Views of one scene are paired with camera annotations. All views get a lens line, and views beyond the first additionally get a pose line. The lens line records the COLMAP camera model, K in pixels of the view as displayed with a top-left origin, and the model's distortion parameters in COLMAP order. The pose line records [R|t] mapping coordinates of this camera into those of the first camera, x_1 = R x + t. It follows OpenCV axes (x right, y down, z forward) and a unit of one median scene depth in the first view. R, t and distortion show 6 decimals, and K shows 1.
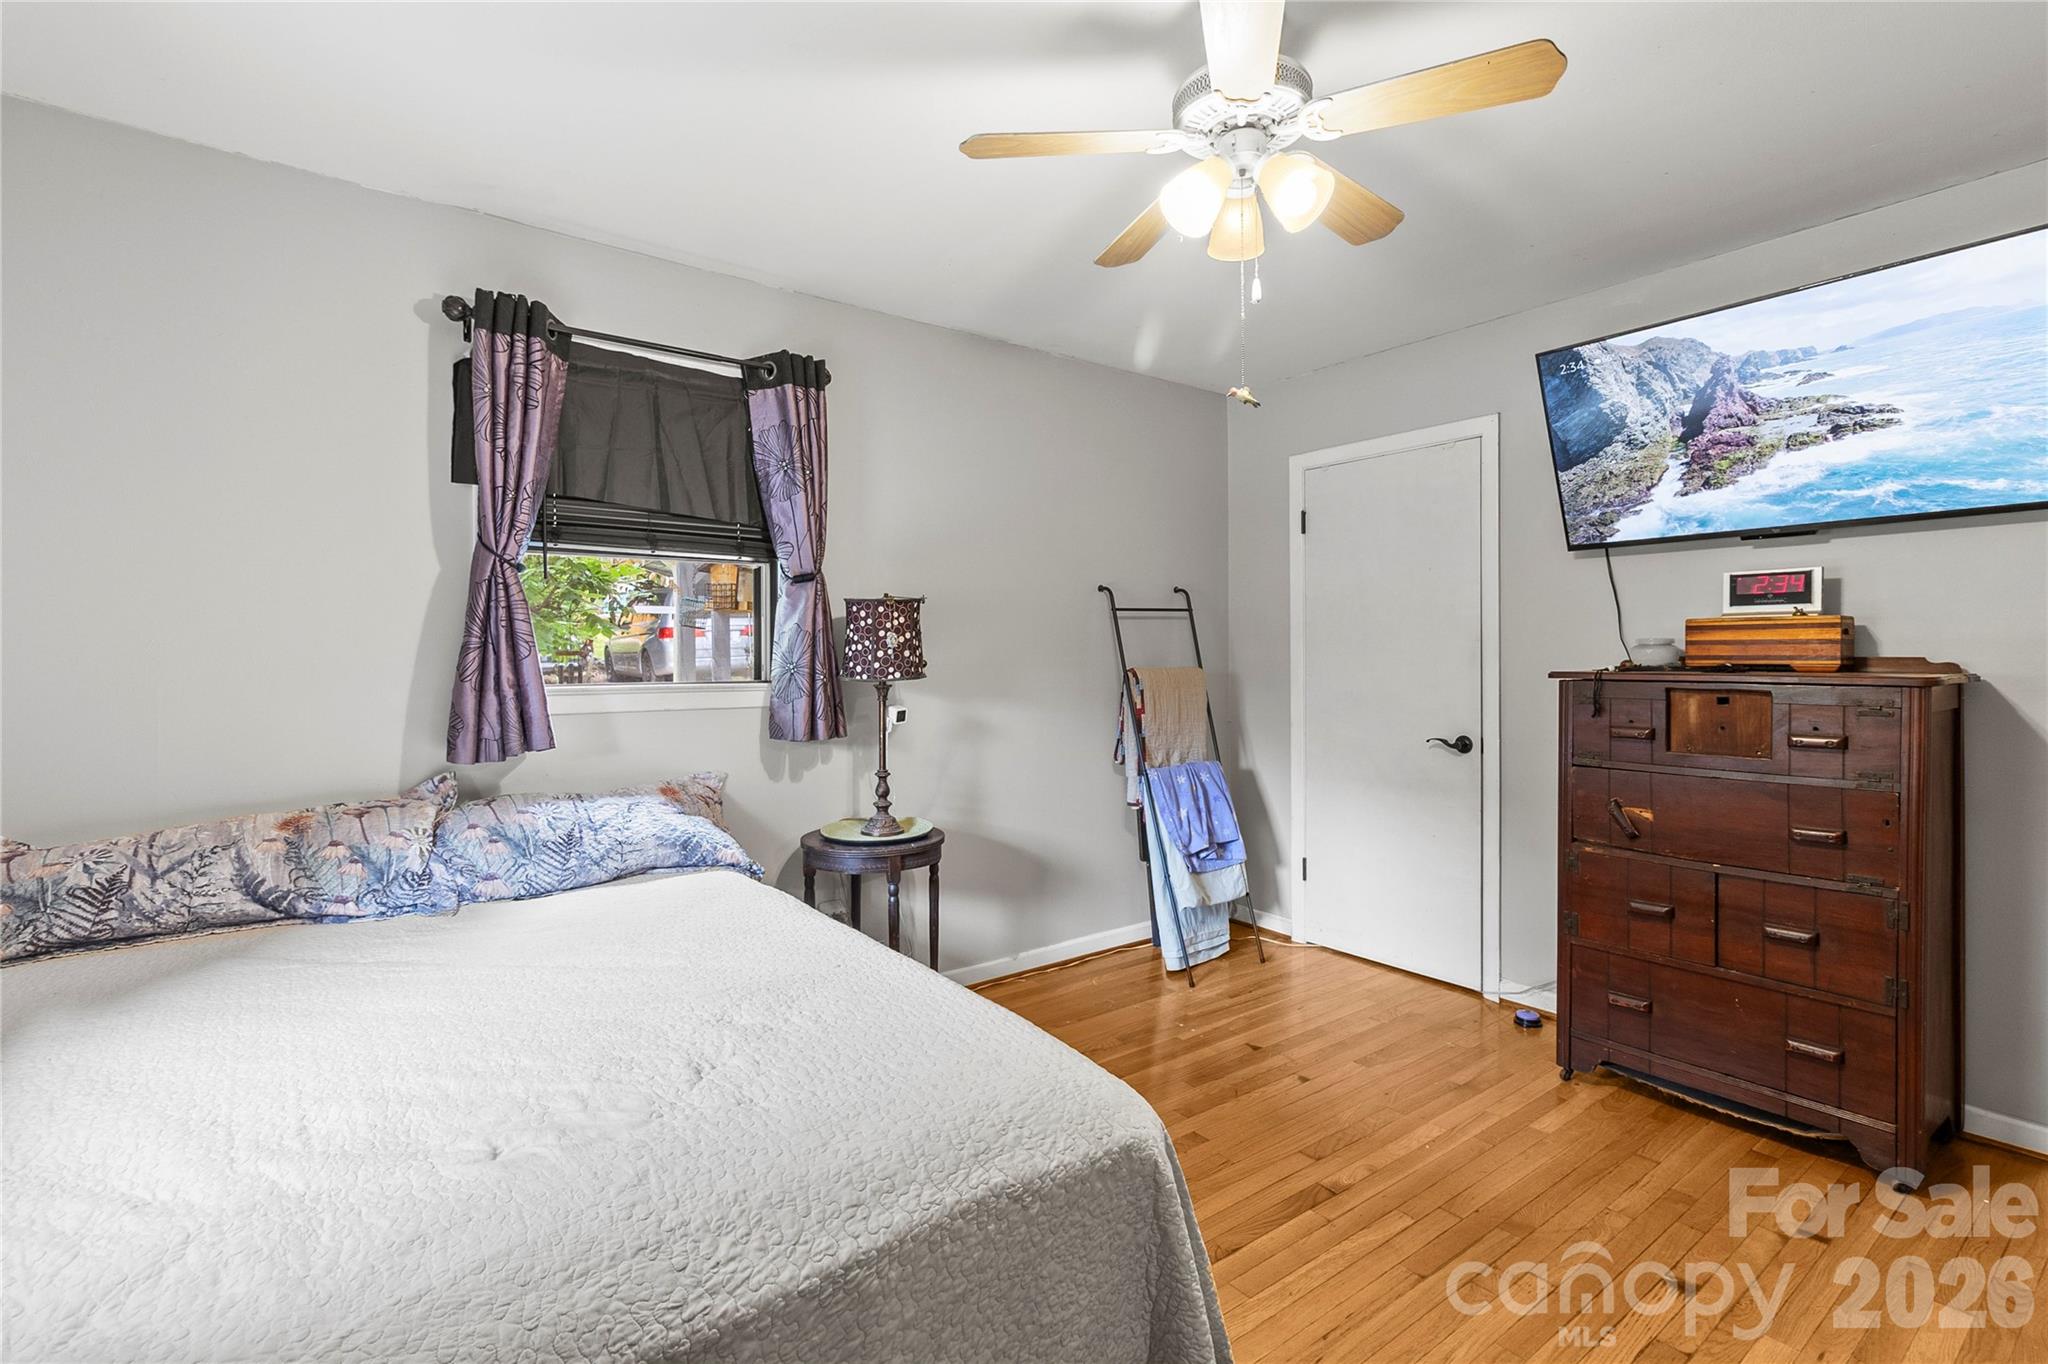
lens RADIAL K [[945.1, 0, 1034.1], [0, 945.1, 665.0], [0, 0, 1]] dist [-0.000398, -0.000465]
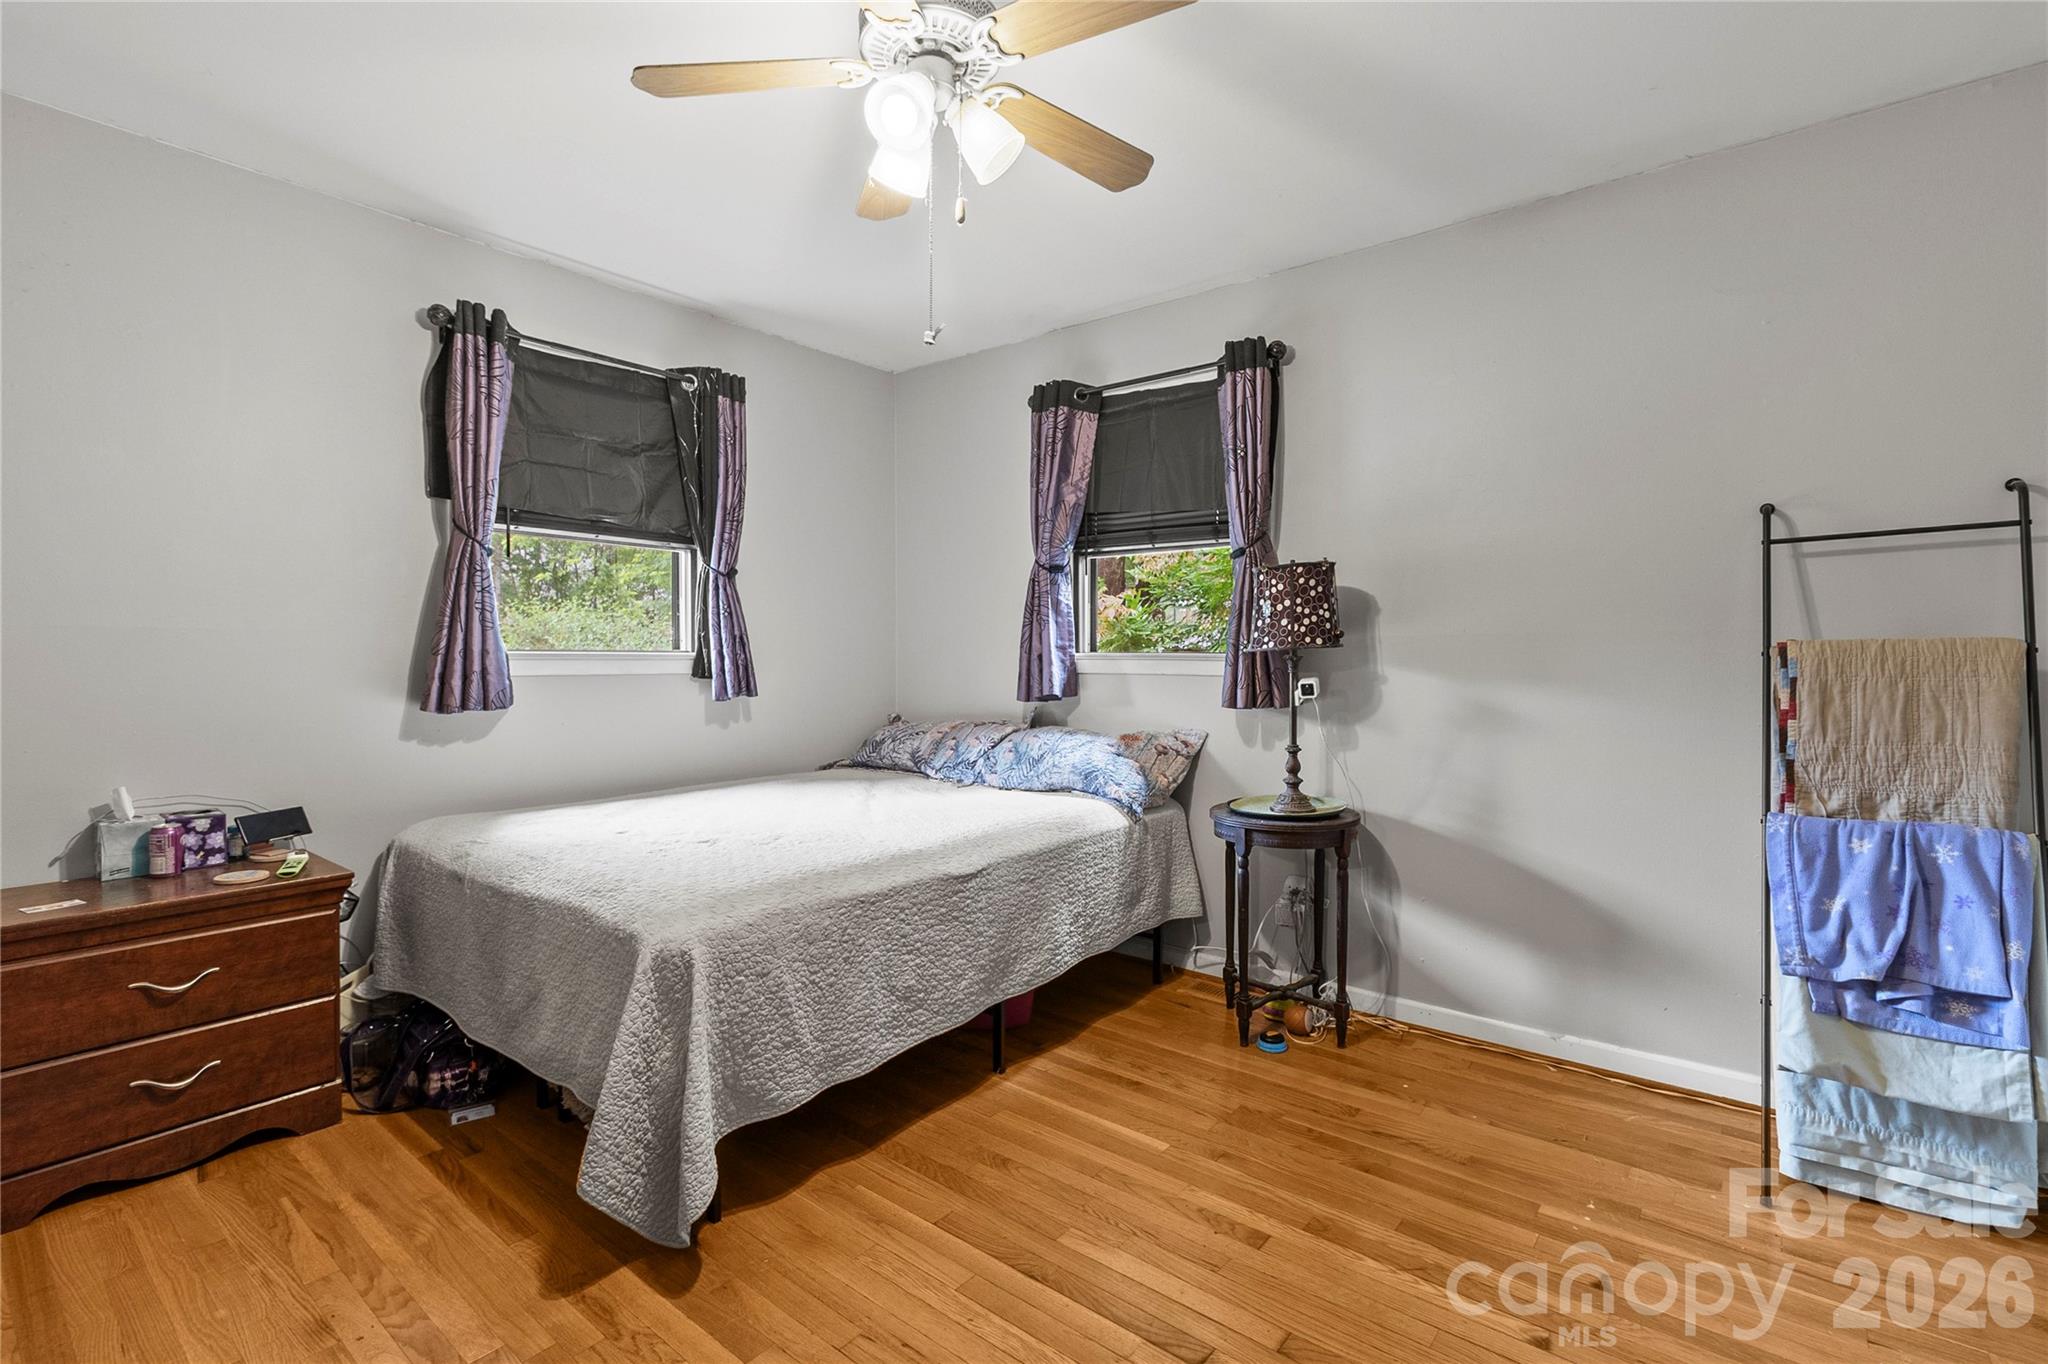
lens RADIAL K [[945.1, 0, 1034.1], [0, 945.1, 665.0], [0, 0, 1]] dist [-0.000398, -0.000465]
pose [[0.237456, 0.015365, -0.971277, 0.715664], [-0.011101, 0.999853, 0.013103, 0.020839], [0.971335, 0.007671, 0.237592, 0.526173]]
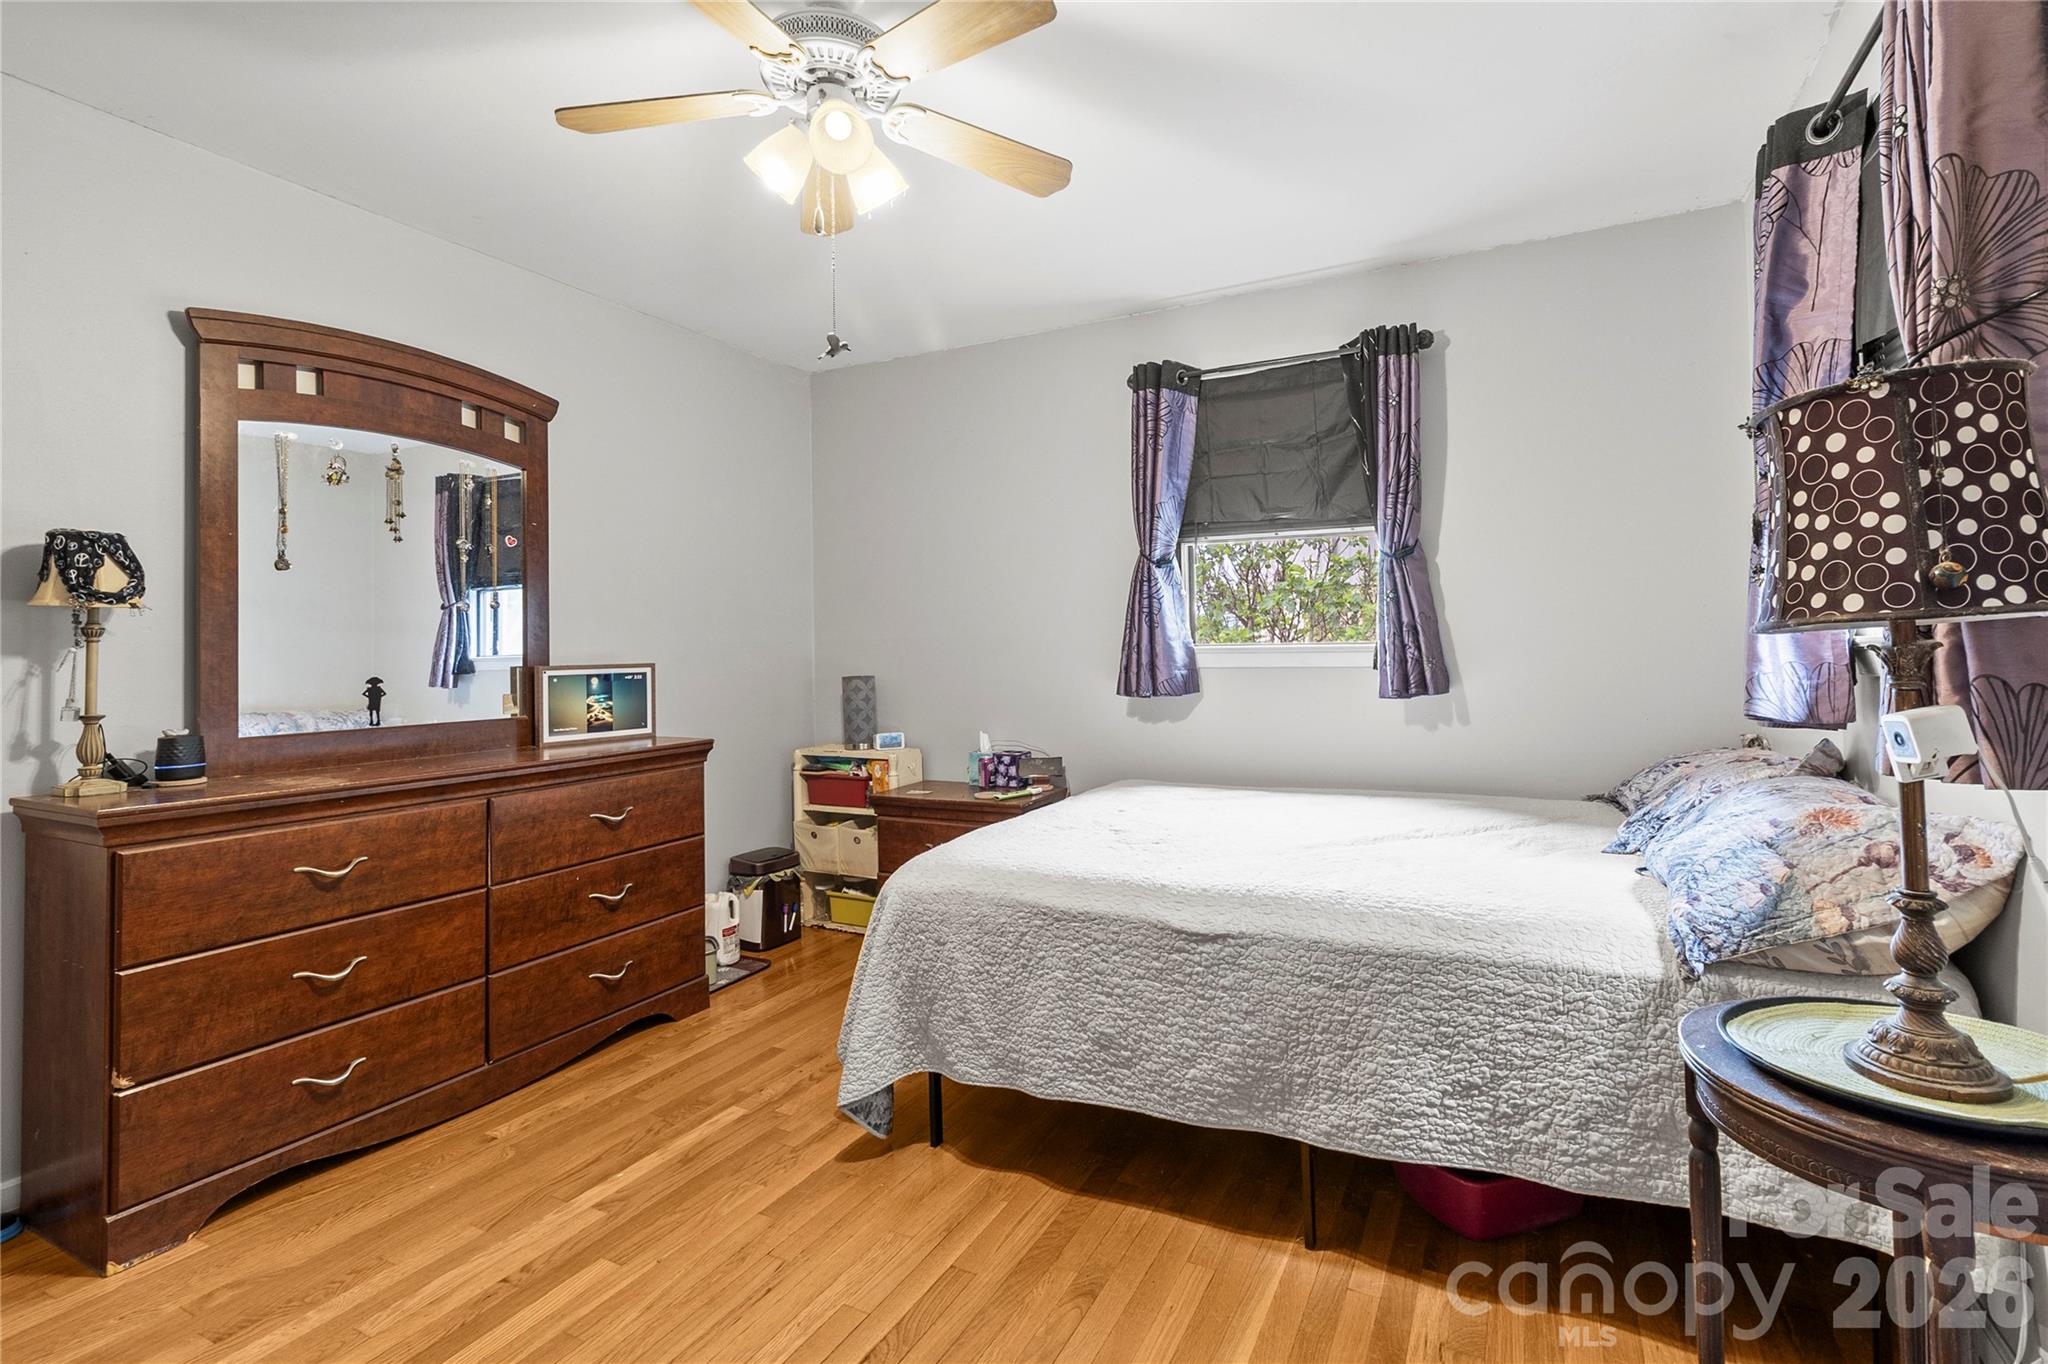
lens RADIAL K [[946.8, 0, 1034.3], [0, 946.8, 627.3], [0, 0, 1]] dist [-0.000263, 0.000311]
pose [[-0.904967, 0.010098, -0.425363, 0.246825], [0.017431, 0.999759, -0.013350, 0.013905], [0.425126, -0.019496, -0.904924, 1.246833]]
